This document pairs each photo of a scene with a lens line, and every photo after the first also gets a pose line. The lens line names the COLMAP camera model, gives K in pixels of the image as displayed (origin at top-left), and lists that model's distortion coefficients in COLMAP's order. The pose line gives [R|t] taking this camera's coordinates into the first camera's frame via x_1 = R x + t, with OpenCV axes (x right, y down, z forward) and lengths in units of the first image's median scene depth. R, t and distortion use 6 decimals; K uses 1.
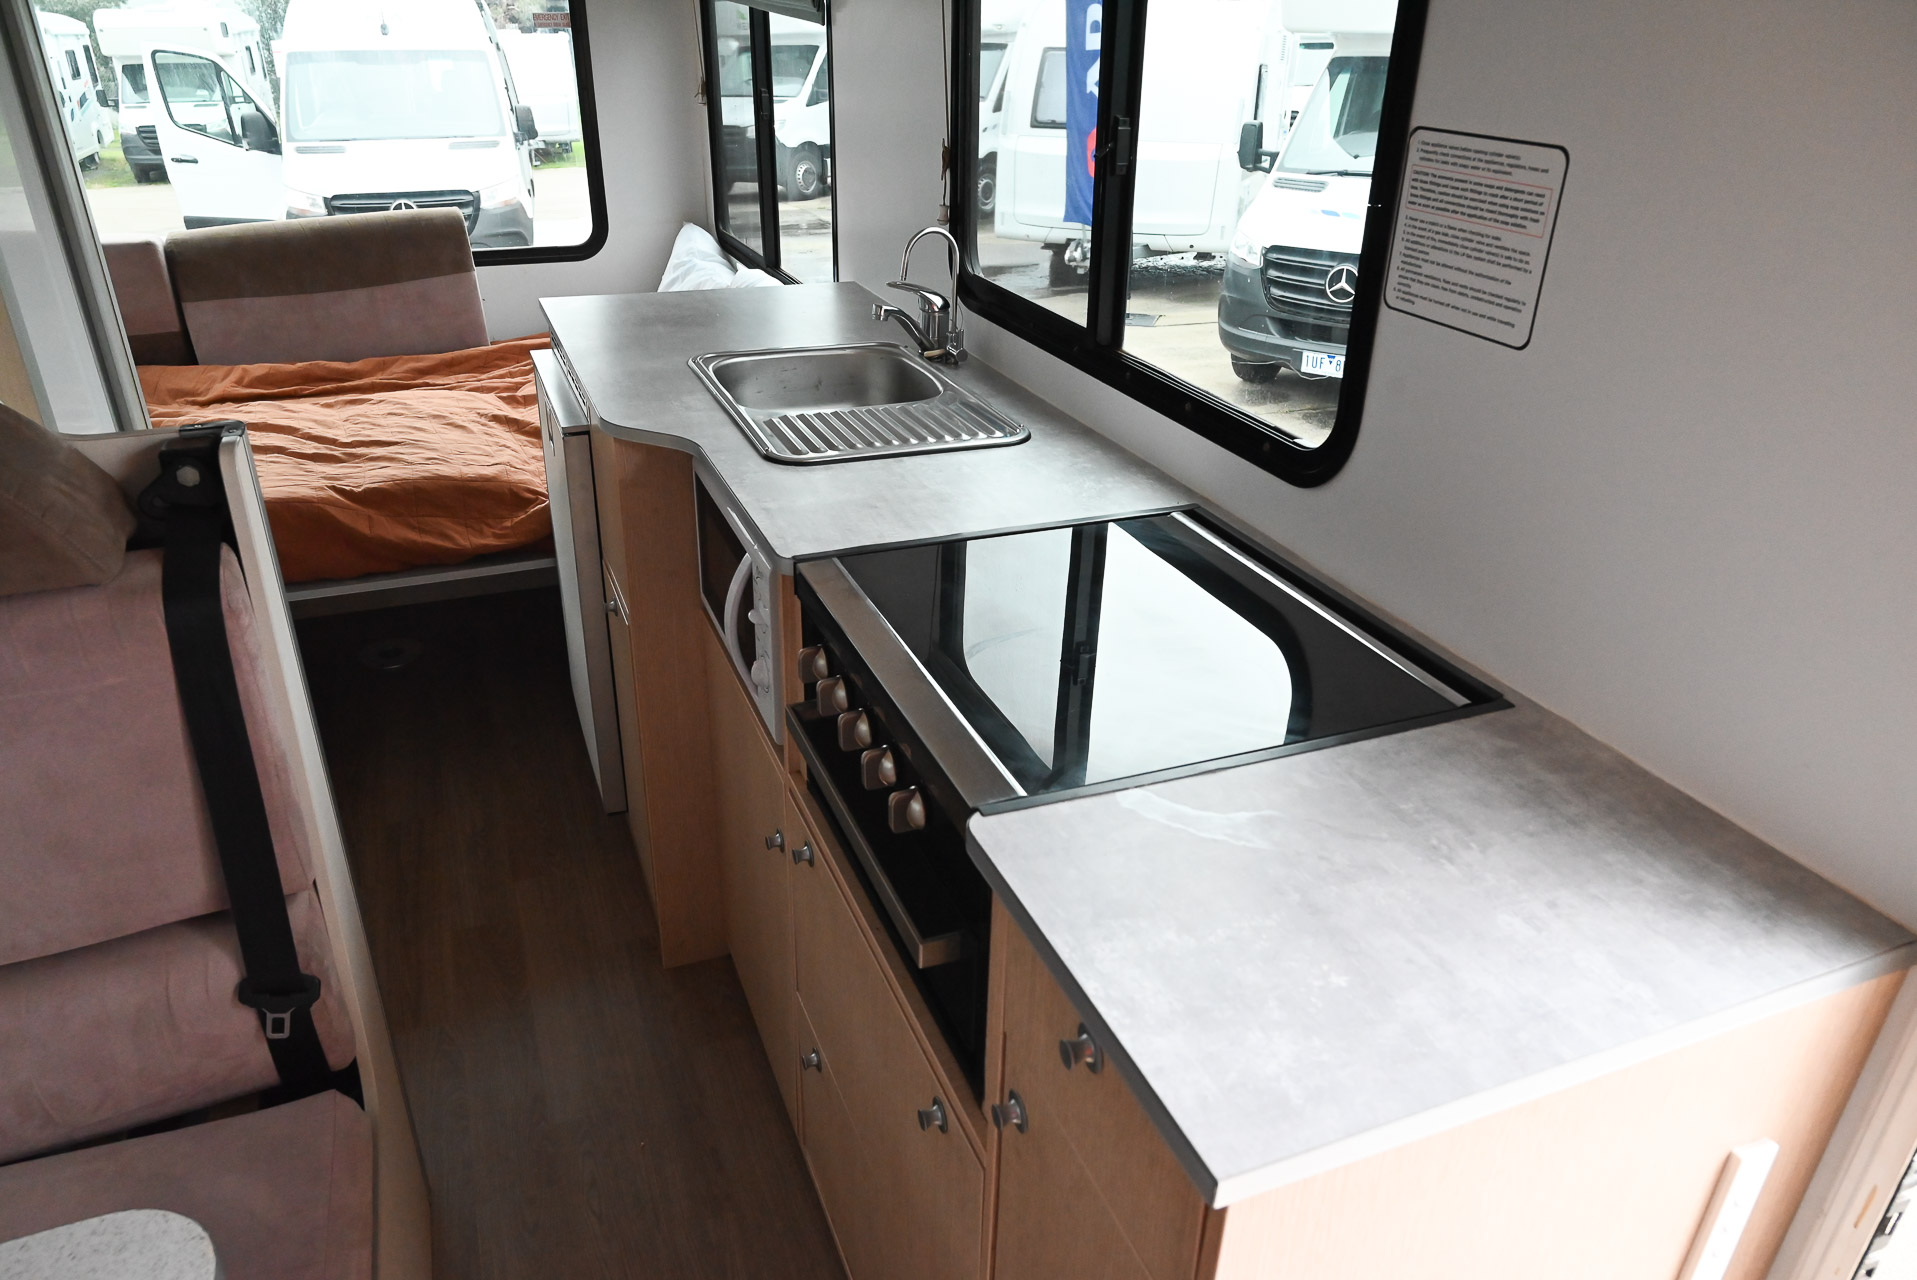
lens RADIAL K [[1284.2, 0, 958.5], [0, 1284.2, 640.0], [0, 0, 1]] dist [0.008620, -0.028430]
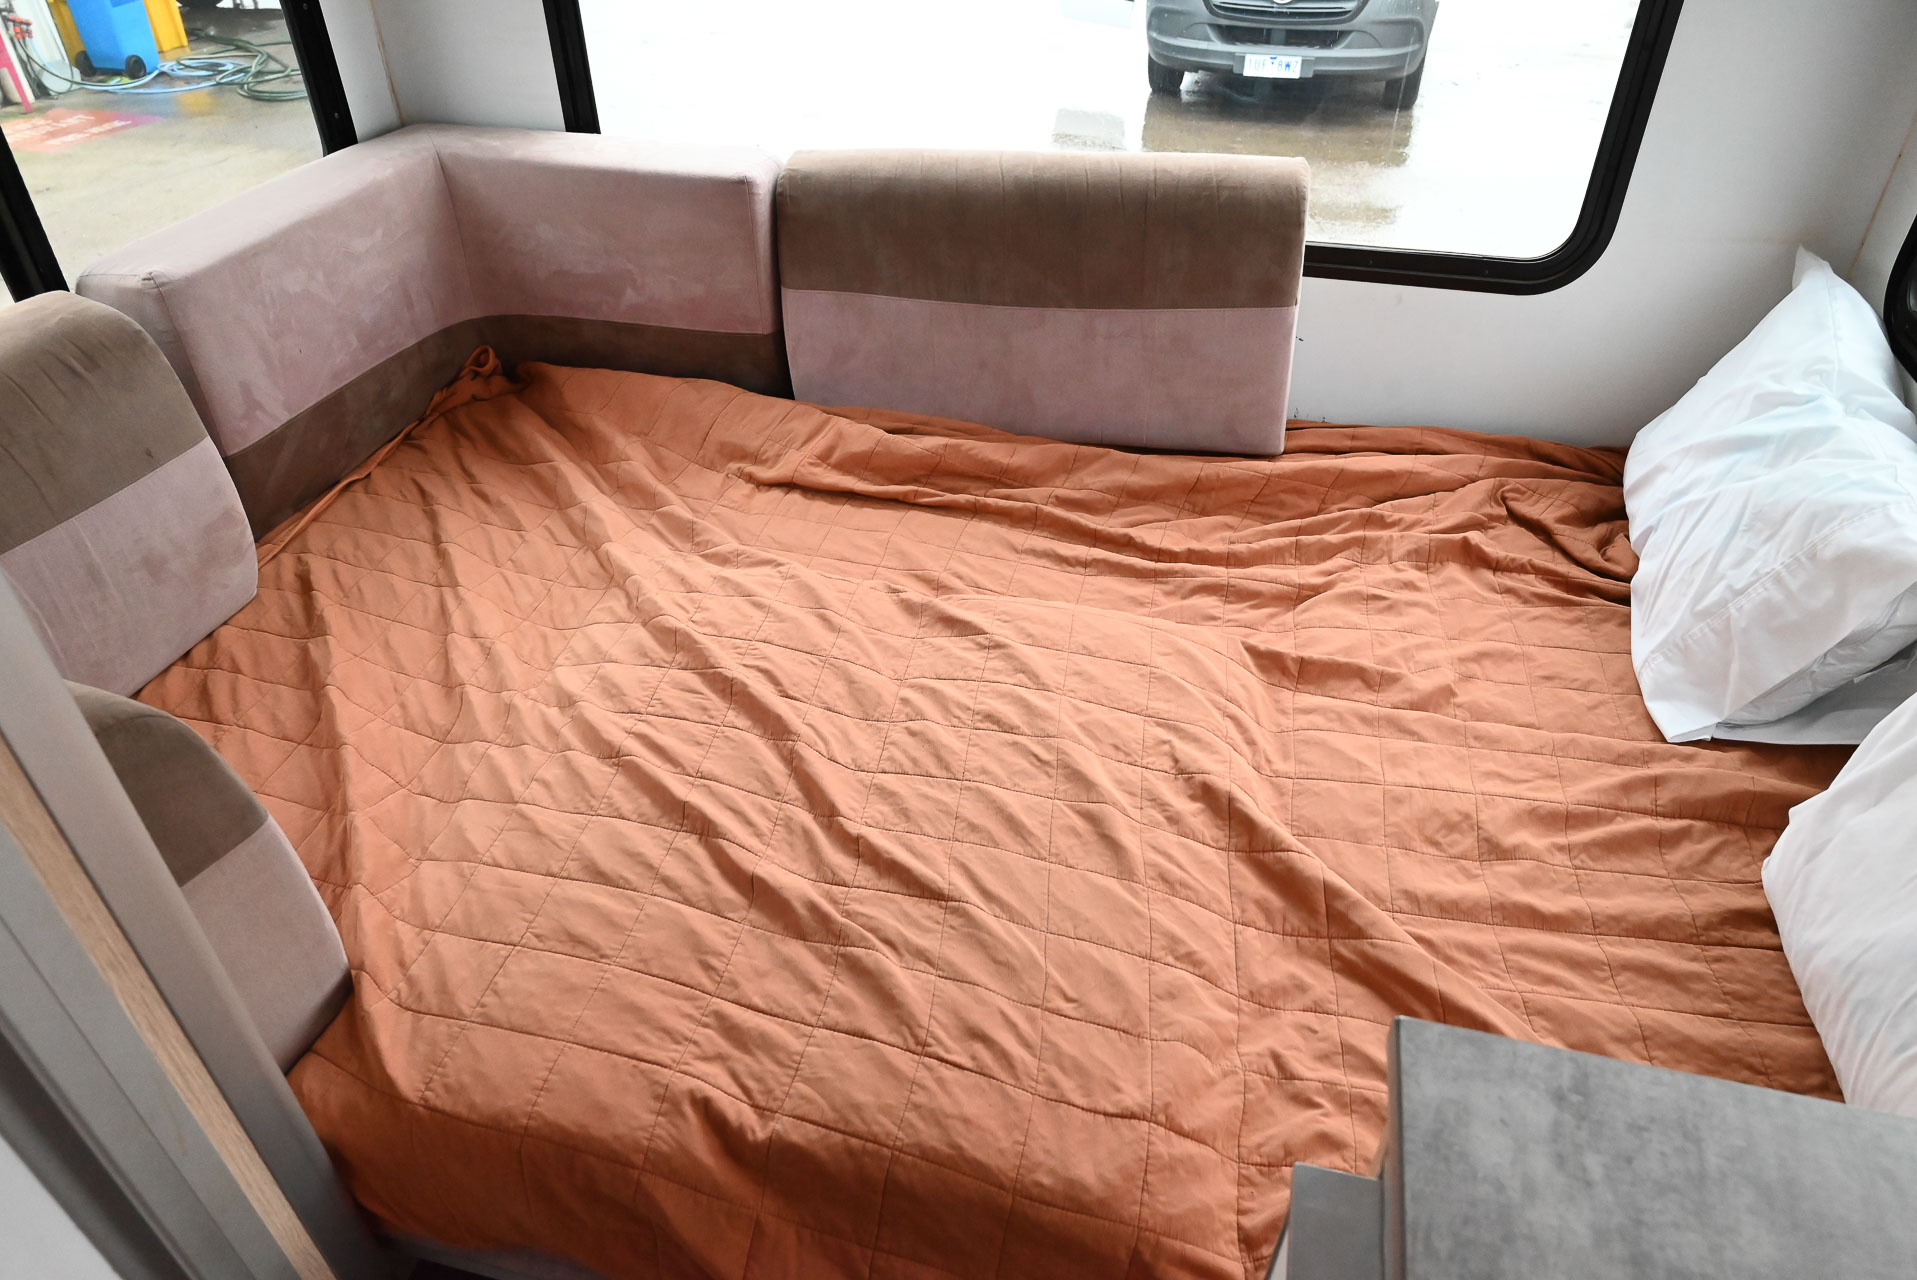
lens RADIAL K [[1284.2, 0, 958.5], [0, 1284.2, 640.0], [0, 0, 1]] dist [0.008620, -0.028430]
pose [[0.809329, 0.331103, -0.485136, -0.215074], [-0.245684, 0.941075, 0.232417, -0.263272], [0.533503, -0.068912, 0.842986, 0.547643]]
